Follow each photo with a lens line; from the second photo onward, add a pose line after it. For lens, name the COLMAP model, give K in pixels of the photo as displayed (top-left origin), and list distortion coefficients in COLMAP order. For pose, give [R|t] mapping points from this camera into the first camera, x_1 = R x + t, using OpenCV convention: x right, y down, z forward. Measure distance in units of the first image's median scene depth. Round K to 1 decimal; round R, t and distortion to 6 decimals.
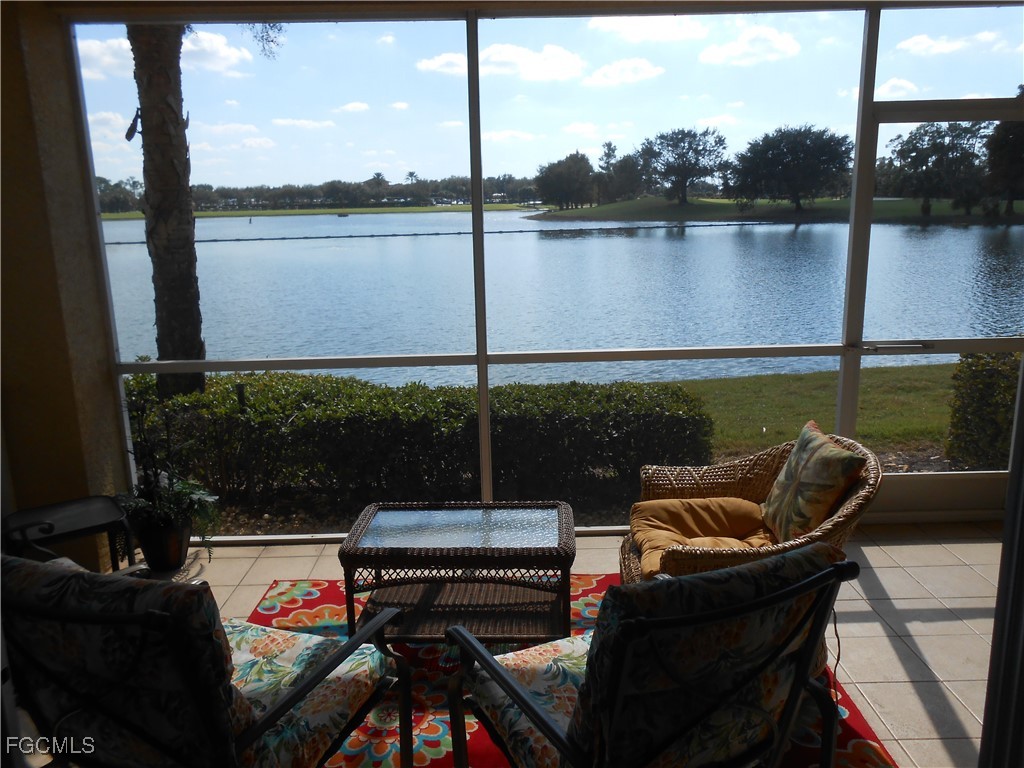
lens RADIAL K [[808.9, 0, 526.2], [0, 808.9, 386.3], [0, 0, 1]] dist [-0.035857, 0.061650]
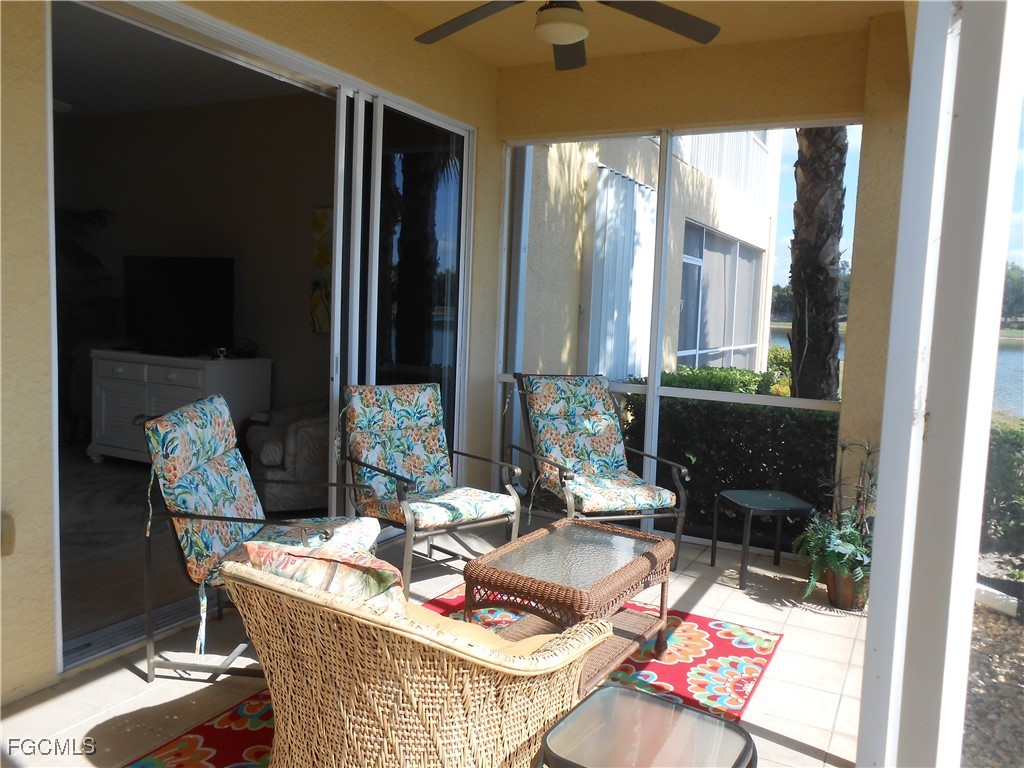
lens RADIAL K [[808.9, 0, 522.1], [0, 808.9, 386.1], [0, 0, 1]] dist [-0.035857, 0.061650]
pose [[-0.498701, 0.081575, -0.862927, 0.651719], [-0.219475, 0.951233, 0.216762, -0.184233], [0.838527, 0.297490, -0.456477, 1.075566]]
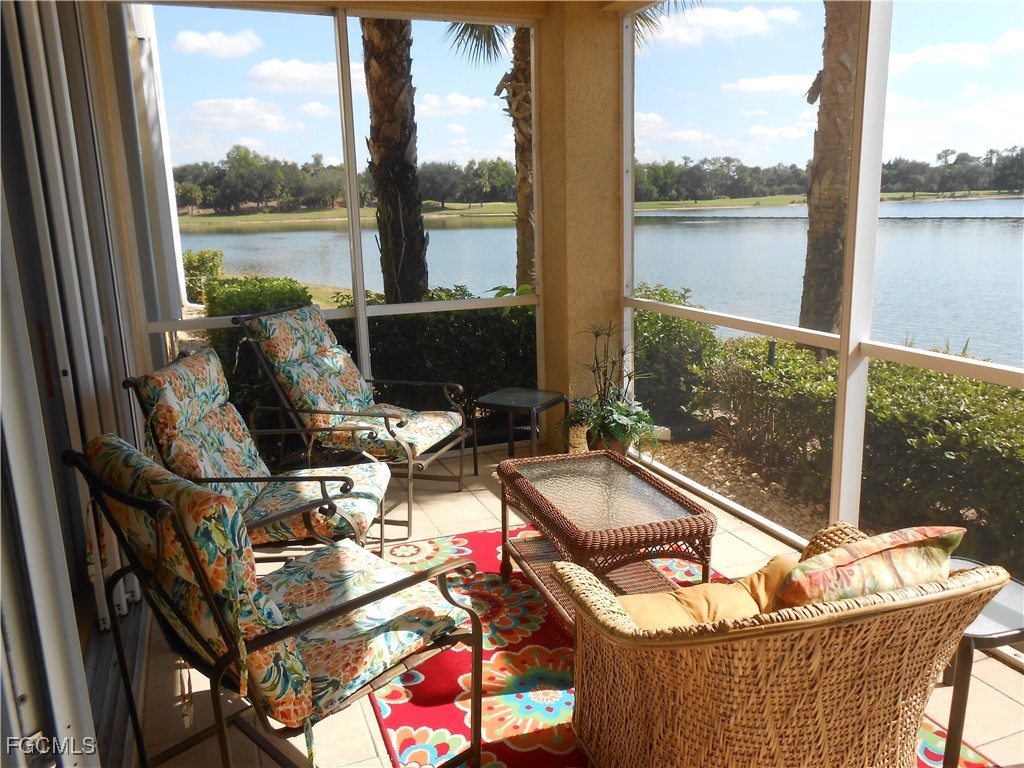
lens RADIAL K [[808.9, 0, 517.1], [0, 808.9, 384.5], [0, 0, 1]] dist [-0.035857, 0.061650]
pose [[0.346198, 0.213397, -0.913569, 0.590397], [-0.185993, 0.970070, 0.156113, -0.061910], [0.919540, 0.115872, 0.375527, 0.428092]]
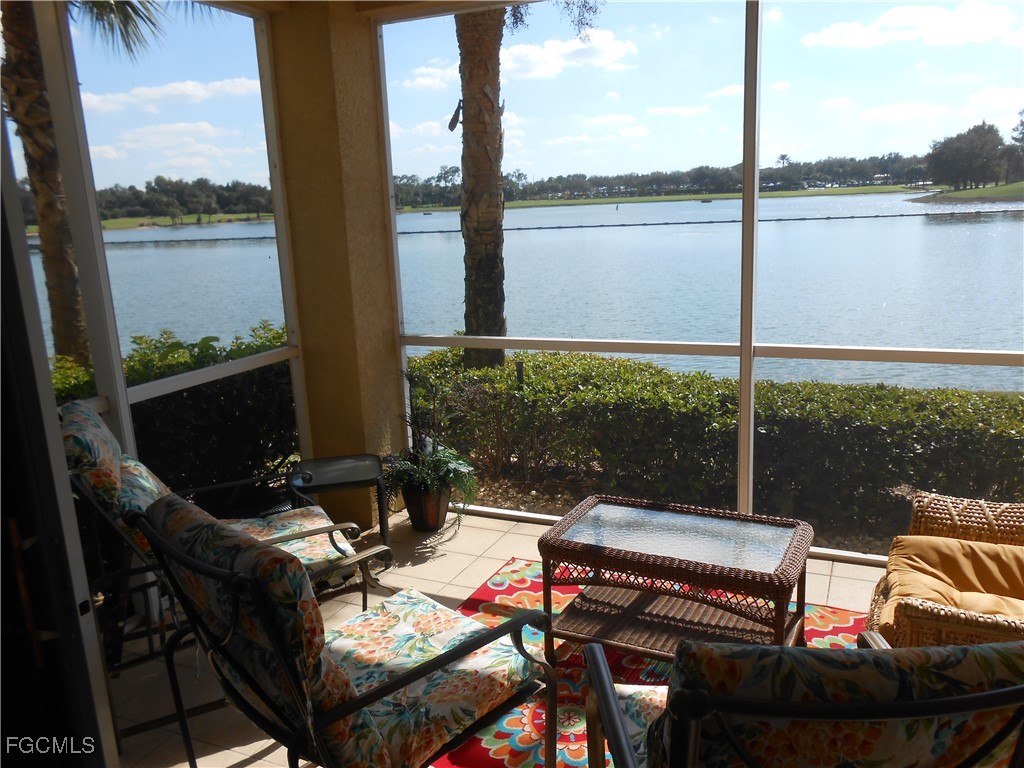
lens RADIAL K [[808.9, 0, 519.9], [0, 808.9, 386.4], [0, 0, 1]] dist [-0.035857, 0.061650]
pose [[0.902713, 0.076644, -0.423361, 0.106855], [-0.069587, 0.997058, 0.032127, -0.005769], [0.424578, 0.000459, 0.905391, 0.084630]]
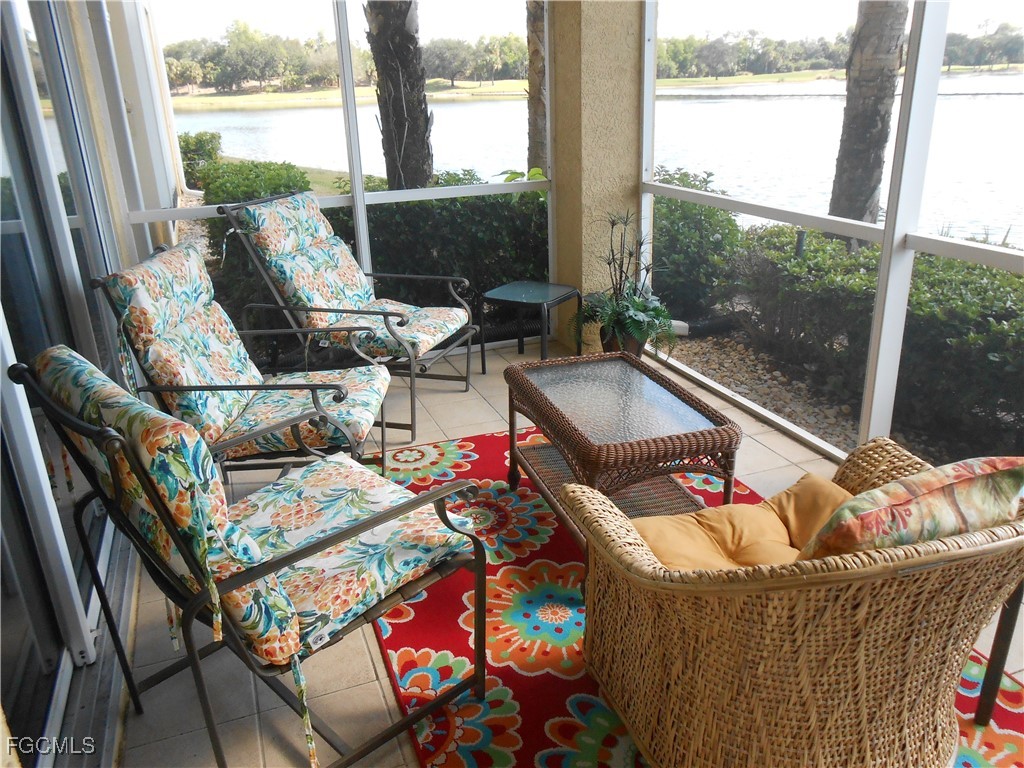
lens RADIAL K [[808.9, 0, 514.7], [0, 808.9, 383.2], [0, 0, 1]] dist [-0.035857, 0.061650]
pose [[0.329986, 0.337413, -0.881624, 0.529912], [-0.182217, 0.939141, 0.291223, -0.061487], [0.926232, 0.064547, 0.371386, 0.454650]]
